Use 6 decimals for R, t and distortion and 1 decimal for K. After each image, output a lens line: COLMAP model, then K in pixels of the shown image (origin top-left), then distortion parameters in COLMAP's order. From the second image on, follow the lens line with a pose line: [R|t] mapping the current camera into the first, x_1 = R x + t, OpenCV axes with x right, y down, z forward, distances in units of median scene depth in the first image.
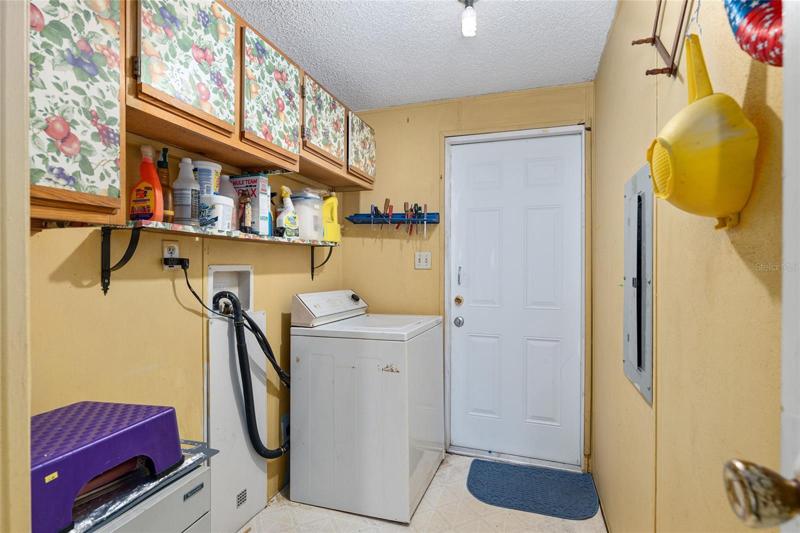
lens RADIAL K [[380.9, 0, 400.0], [0, 380.9, 266.5], [0, 0, 1]] dist [0.001986, 0.000668]
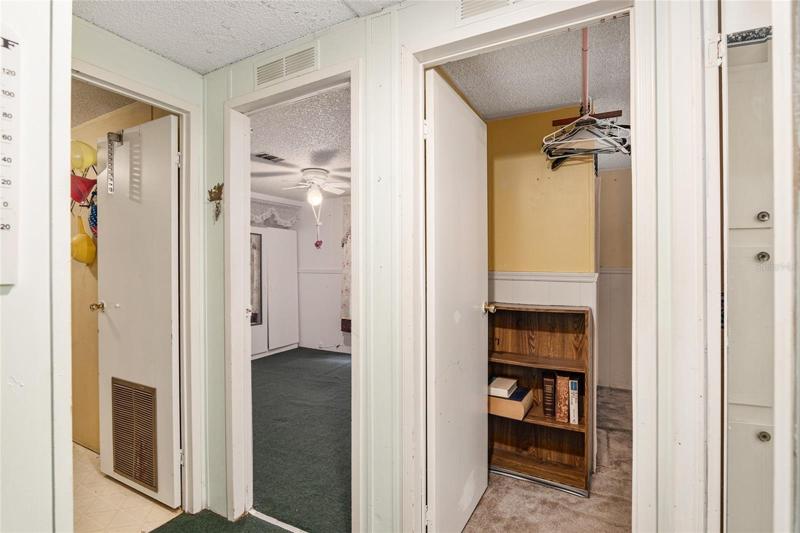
lens RADIAL K [[380.9, 0, 400.0], [0, 380.9, 266.5], [0, 0, 1]] dist [0.001986, 0.000668]
pose [[0.111945, -0.000864, 0.993714, -2.976102], [0.003096, 0.999995, 0.000521, -0.079221], [-0.993710, 0.003019, 0.111947, -2.936775]]
